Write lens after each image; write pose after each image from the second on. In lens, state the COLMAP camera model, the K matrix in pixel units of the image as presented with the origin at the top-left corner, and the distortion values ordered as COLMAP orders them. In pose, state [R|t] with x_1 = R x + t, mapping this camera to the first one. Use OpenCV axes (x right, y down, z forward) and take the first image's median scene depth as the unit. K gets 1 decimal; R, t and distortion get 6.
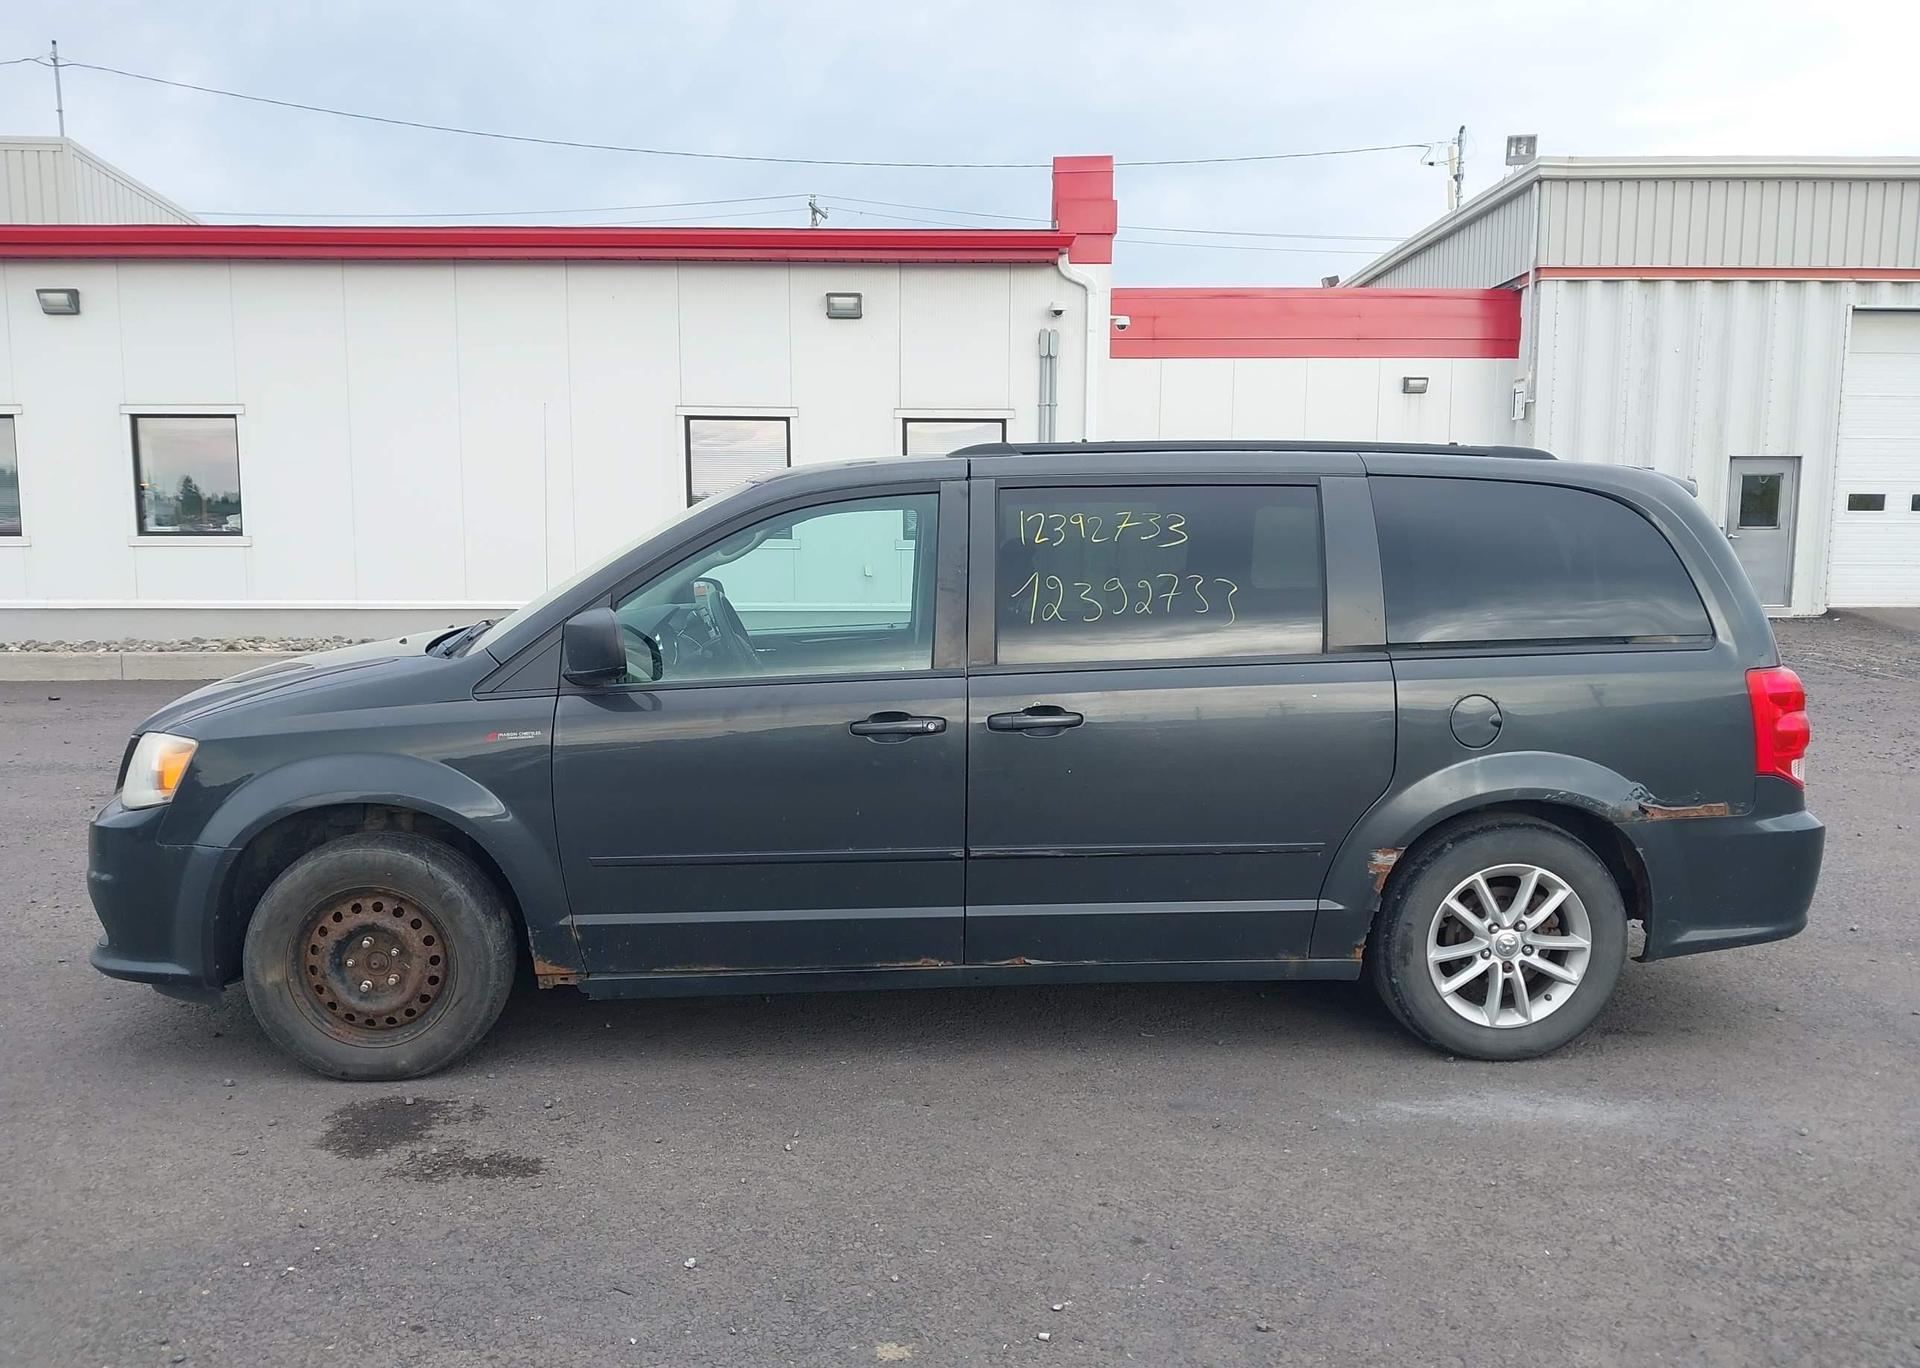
lens RADIAL K [[1529.1, 0, 965.2], [0, 1529.1, 702.8], [0, 0, 1]] dist [0.007170, -0.013517]
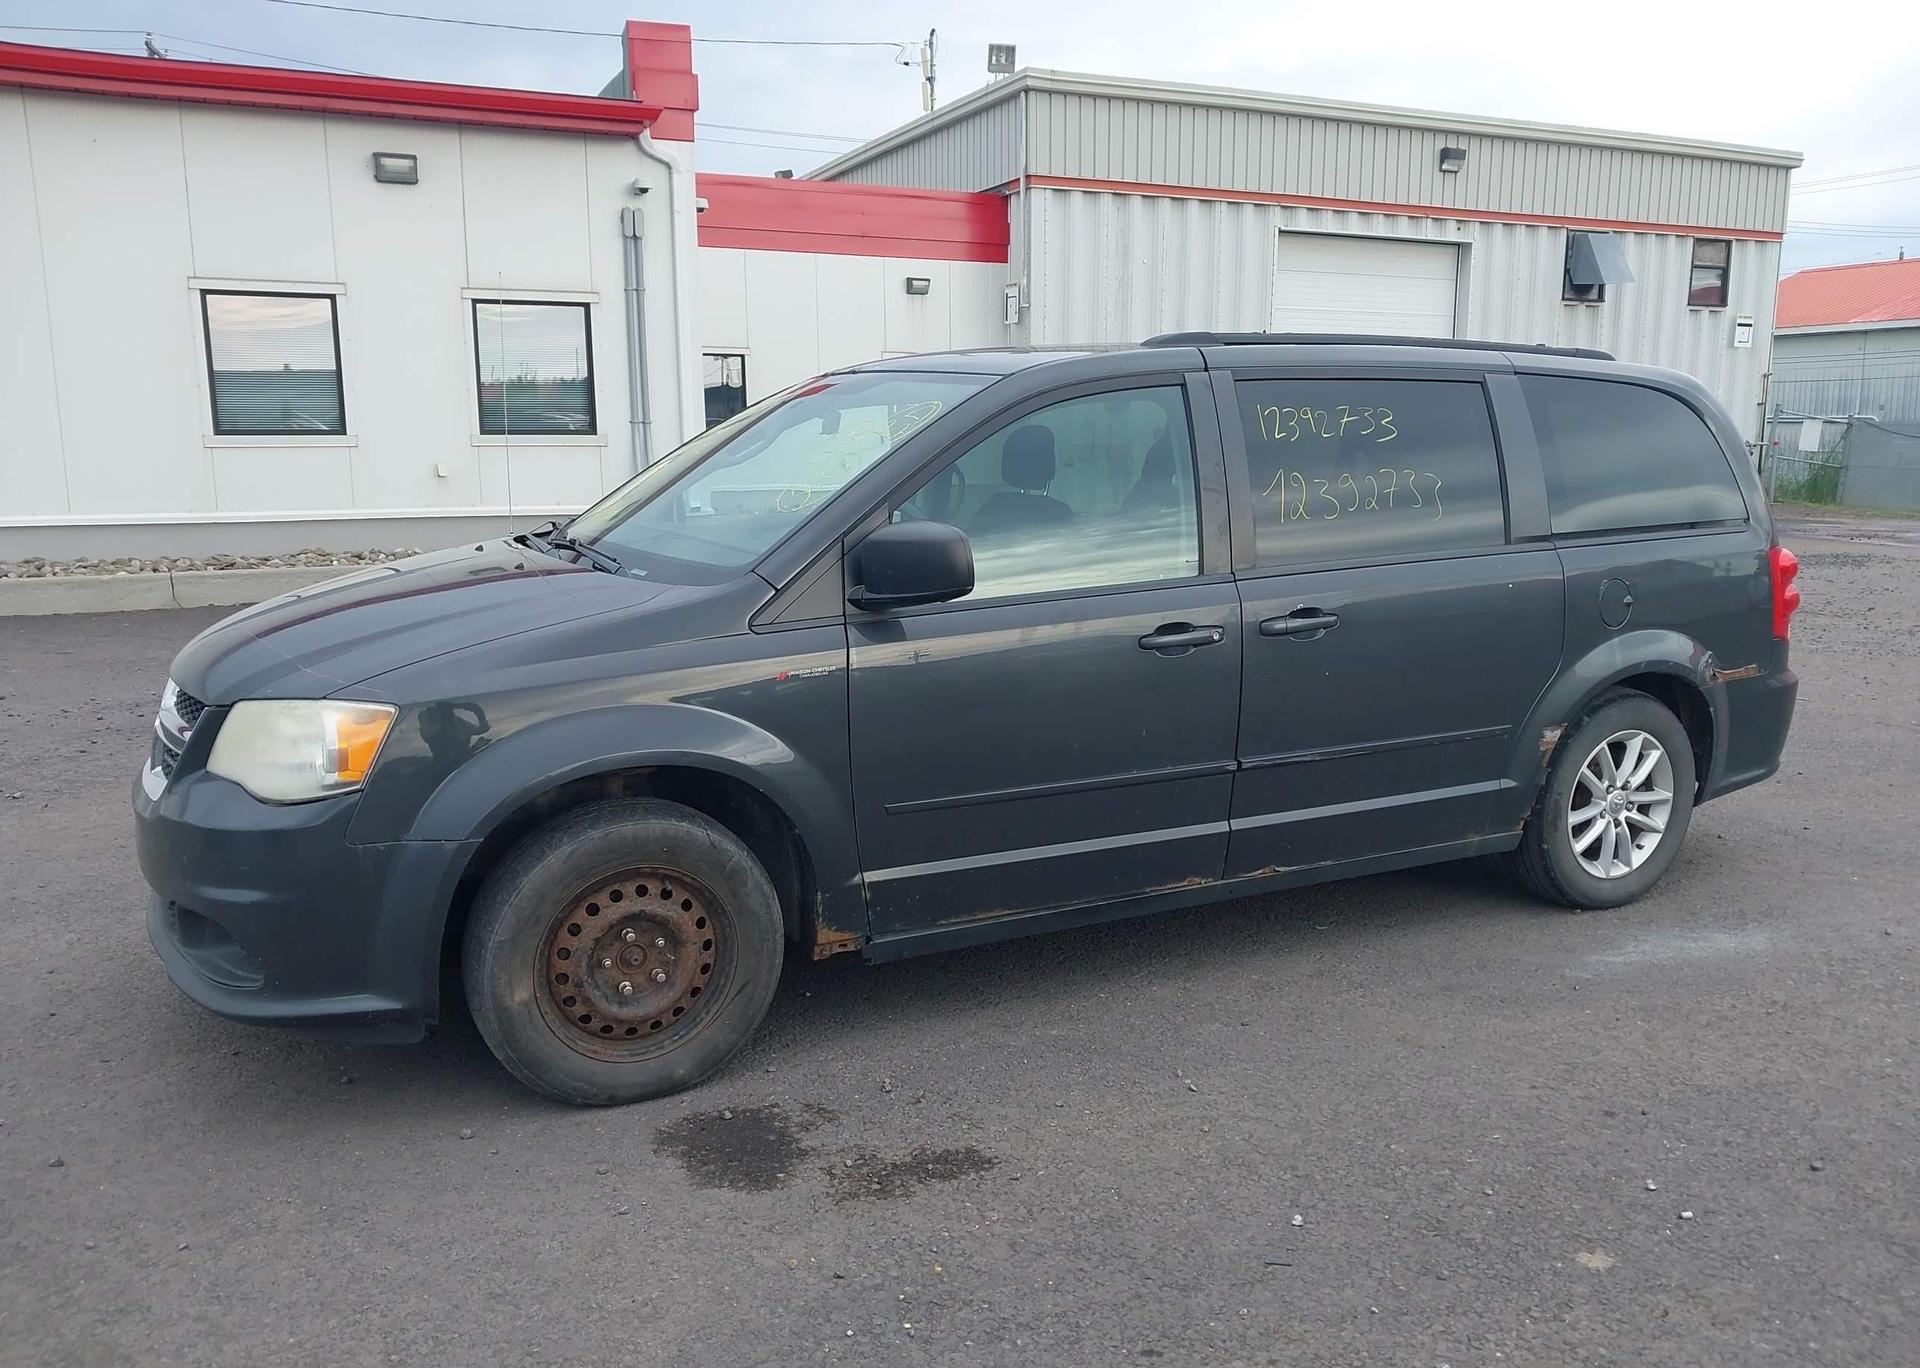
lens RADIAL K [[1534.2, 0, 966.8], [0, 1534.2, 702.0], [0, 0, 1]] dist [0.003849, 0.003826]
pose [[0.914875, -0.071230, 0.397403, -0.514985], [0.045760, 0.996265, 0.073223, -0.018104], [-0.401135, -0.048805, 0.914718, 0.175963]]
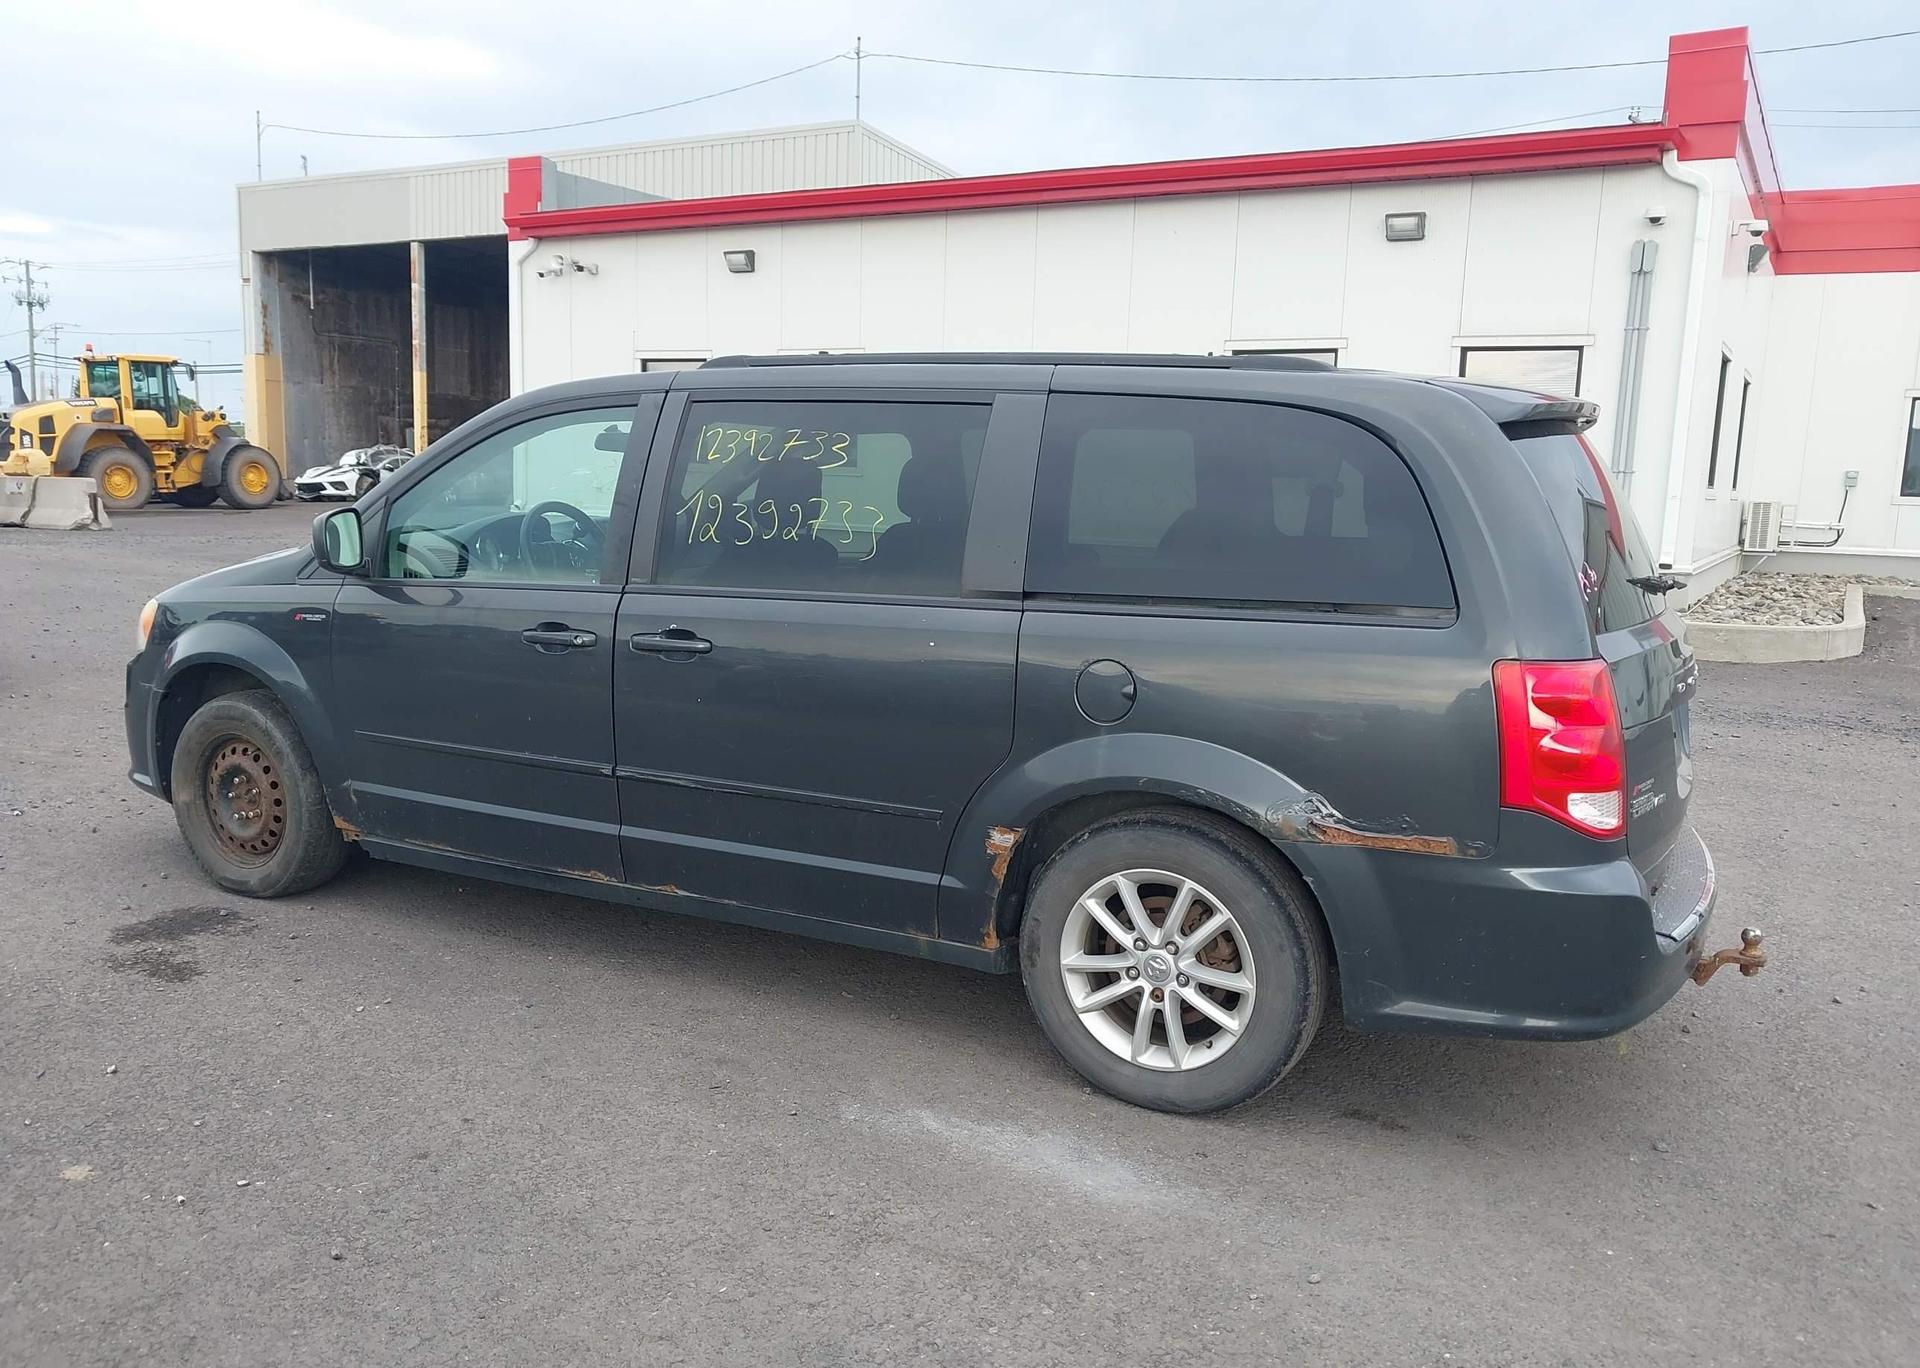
lens RADIAL K [[1529.1, 0, 965.2], [0, 1529.1, 702.8], [0, 0, 1]] dist [0.007170, -0.013517]
pose [[0.851032, 0.103423, -0.514829, 0.674288], [-0.085445, 0.994620, 0.058564, -0.022240], [0.518116, -0.005850, 0.855290, 0.251825]]
